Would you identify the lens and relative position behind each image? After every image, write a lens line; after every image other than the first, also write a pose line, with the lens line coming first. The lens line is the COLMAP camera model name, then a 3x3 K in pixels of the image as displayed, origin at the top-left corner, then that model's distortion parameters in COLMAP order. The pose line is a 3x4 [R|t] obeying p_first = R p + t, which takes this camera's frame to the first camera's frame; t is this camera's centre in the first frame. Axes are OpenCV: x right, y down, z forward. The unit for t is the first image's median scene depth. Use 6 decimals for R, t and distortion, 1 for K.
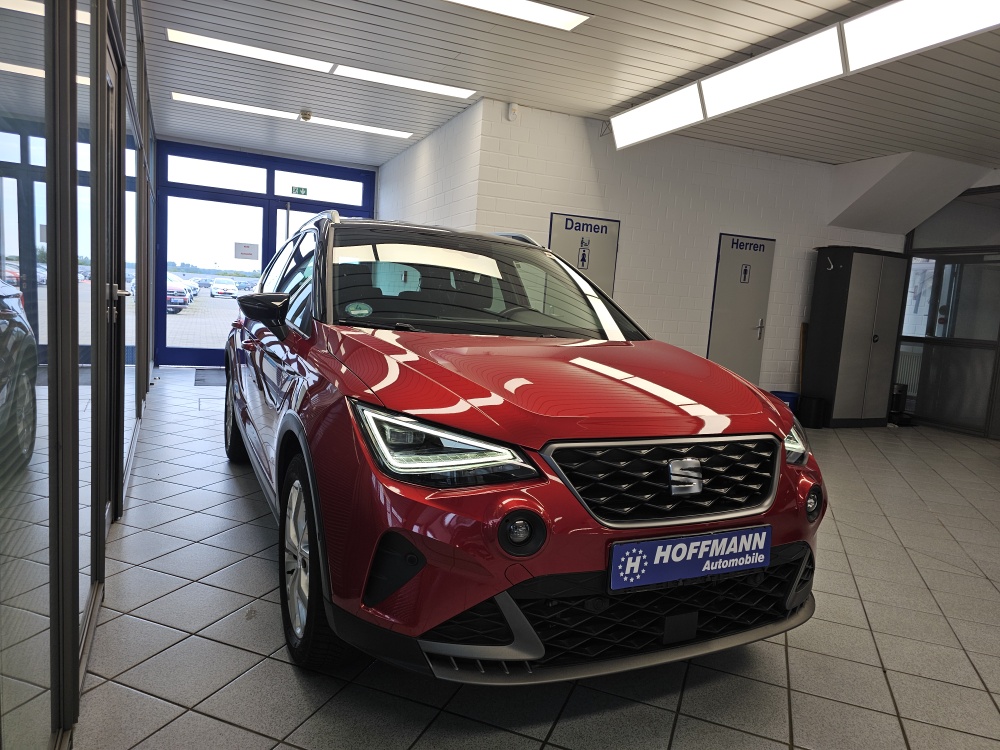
lens RADIAL K [[673.3, 0, 506.2], [0, 673.3, 377.7], [0, 0, 1]] dist [0.074873, -0.073344]
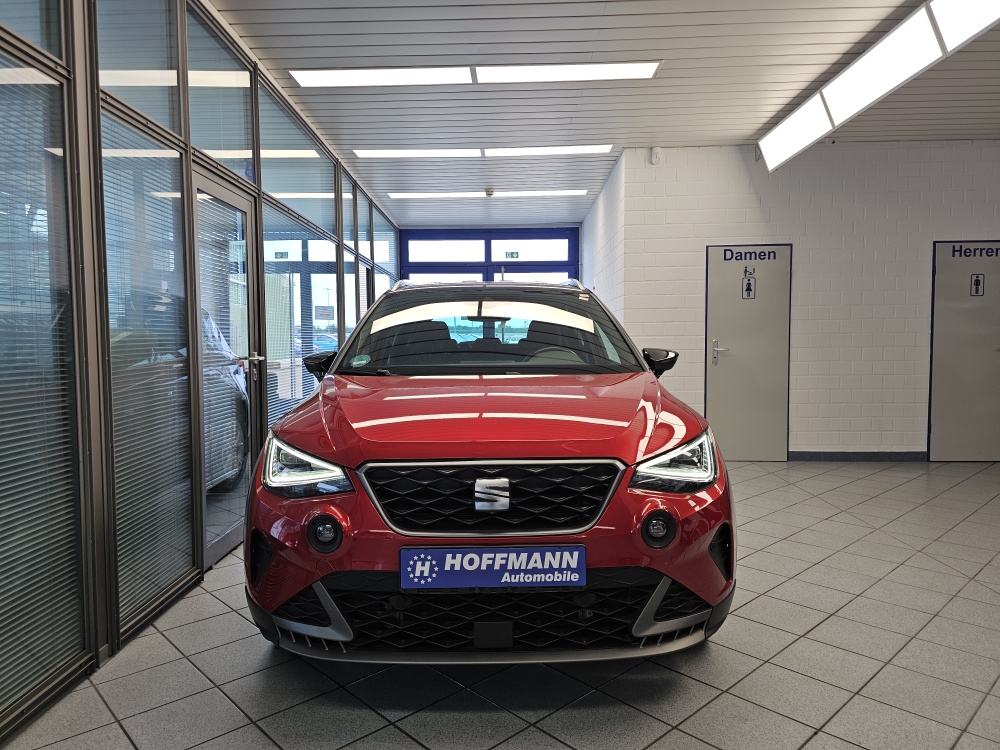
lens RADIAL K [[676.5, 0, 496.9], [0, 676.5, 370.4], [0, 0, 1]] dist [0.072500, -0.080244]
pose [[0.899038, -0.053821, -0.434549, 0.739782], [0.019955, 0.996422, -0.082126, 0.033003], [0.437415, 0.065163, 0.896896, -0.007962]]
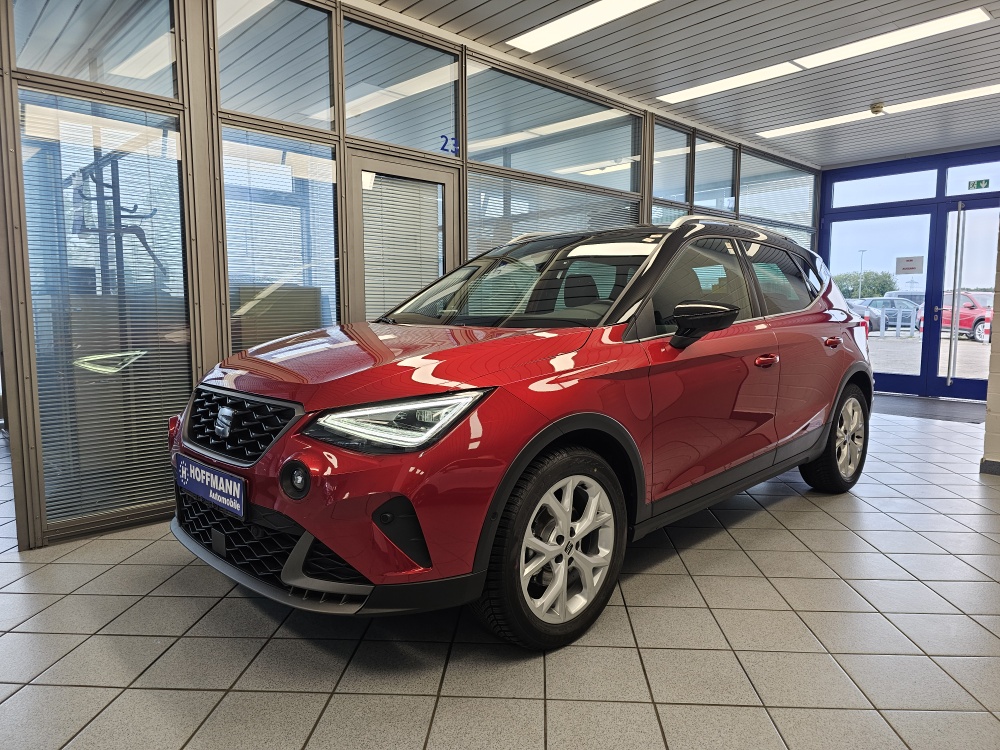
lens RADIAL K [[676.5, 0, 496.9], [0, 676.5, 370.4], [0, 0, 1]] dist [0.072500, -0.080244]
pose [[0.305524, 0.022002, -0.951930, 1.560085], [-0.084826, 0.996387, -0.004195, 0.013472], [0.948398, 0.082030, 0.306286, 1.044447]]
